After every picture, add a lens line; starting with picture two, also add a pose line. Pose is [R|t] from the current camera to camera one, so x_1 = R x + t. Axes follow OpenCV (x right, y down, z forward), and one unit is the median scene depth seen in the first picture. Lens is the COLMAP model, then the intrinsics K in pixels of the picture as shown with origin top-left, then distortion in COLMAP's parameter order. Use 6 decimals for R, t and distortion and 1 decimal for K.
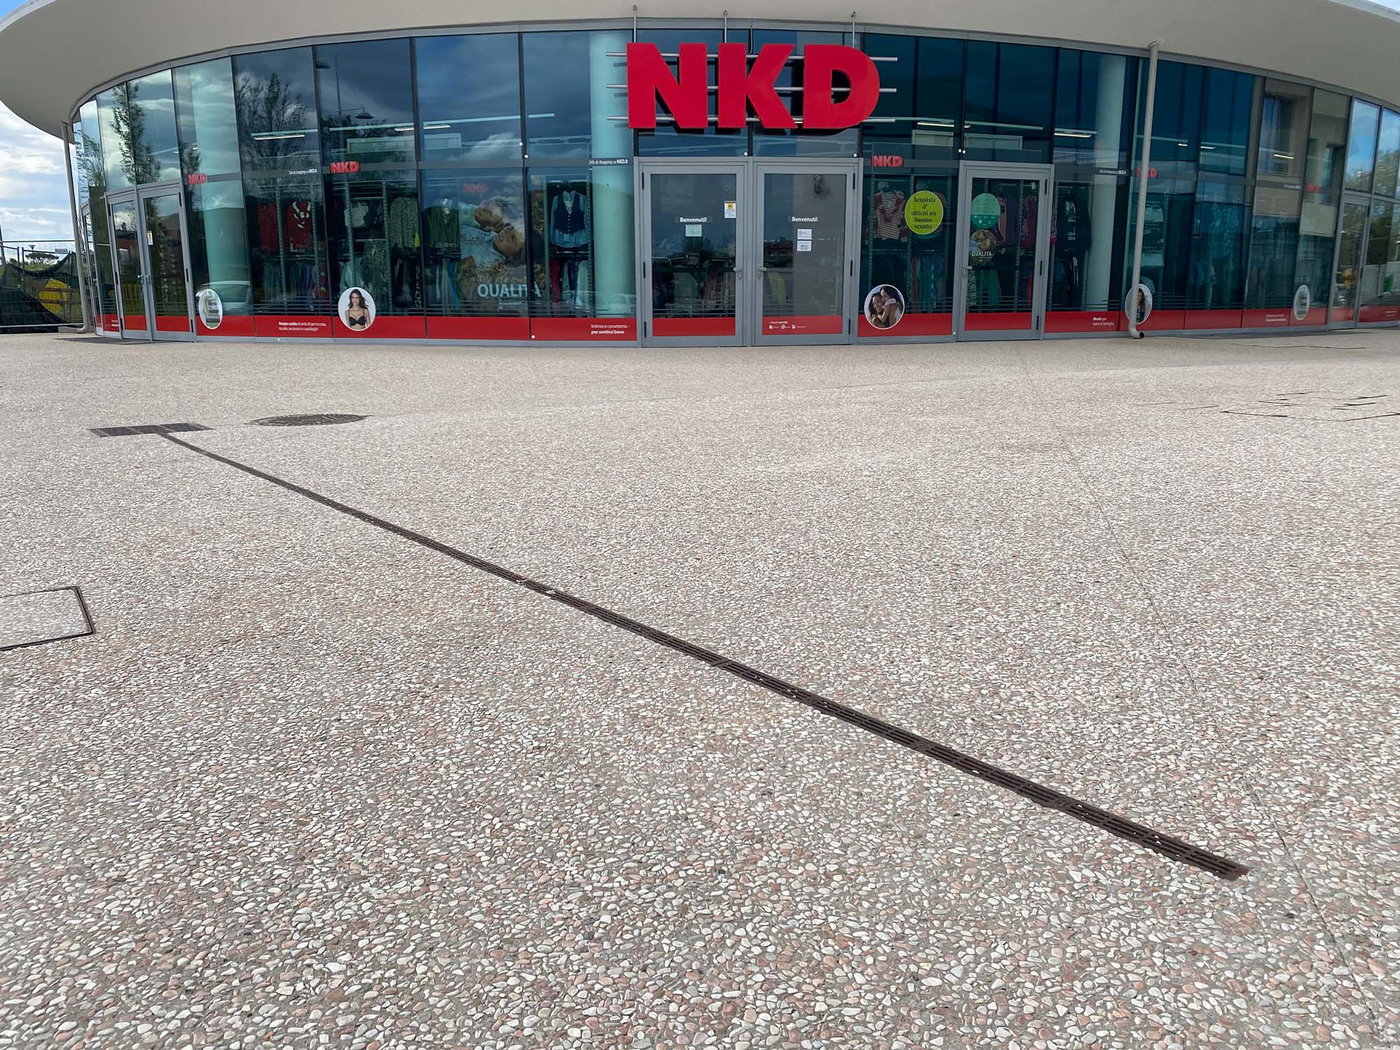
lens RADIAL K [[1059.9, 0, 699.0], [0, 1059.9, 521.7], [0, 0, 1]] dist [0.047862, -0.049989]
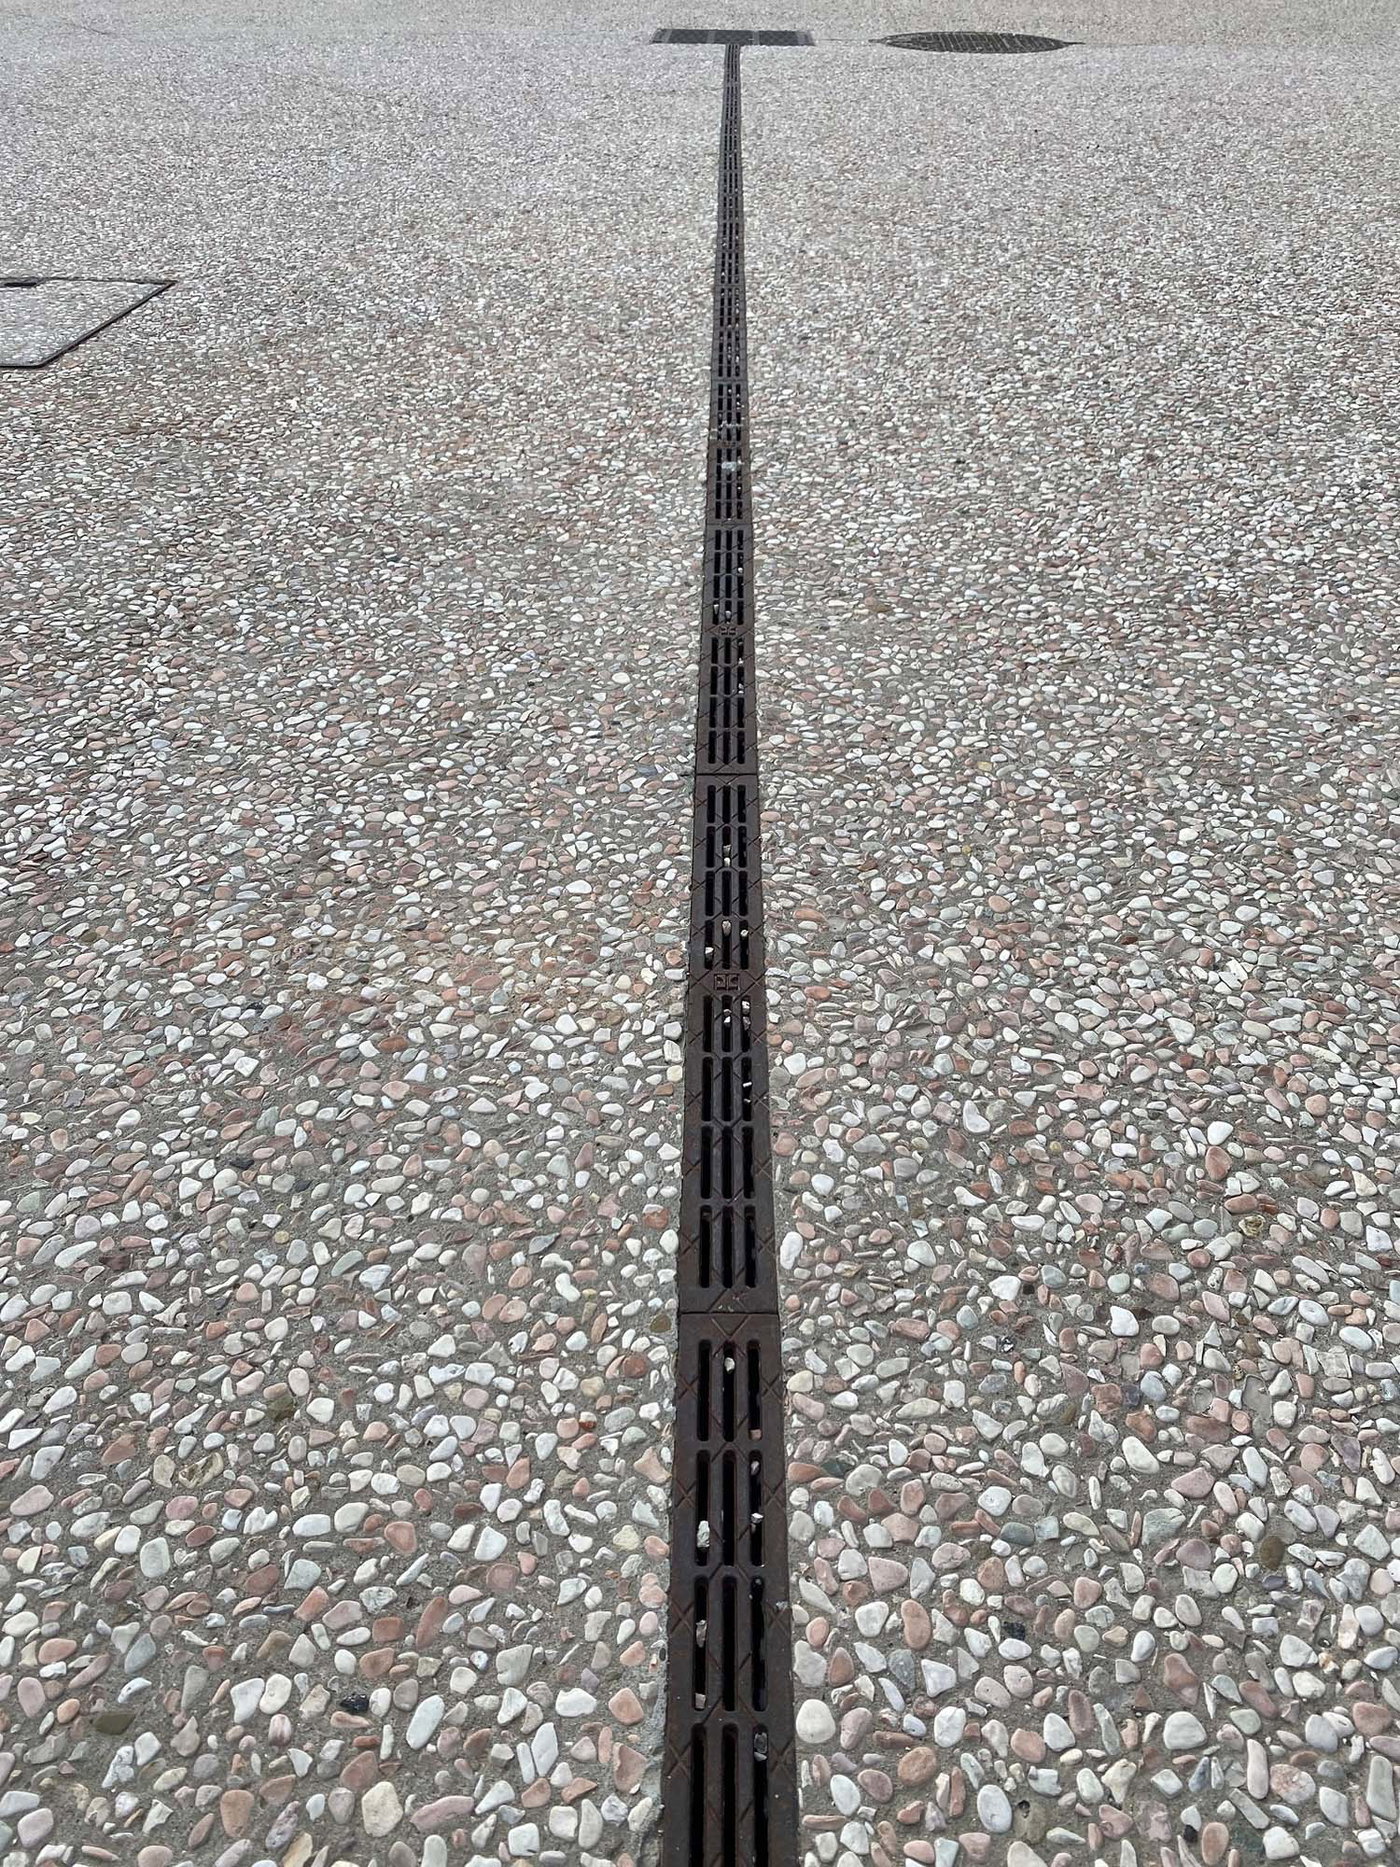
lens RADIAL K [[1413.5, 0, 701.8], [0, 1413.5, 940.2], [0, 0, 1]] dist [0.047862, -0.049989]
pose [[0.787885, 0.391063, -0.475716, 0.296949], [-0.144276, 0.868209, 0.474761, -0.062137], [0.598683, -0.305423, 0.740470, 0.607101]]
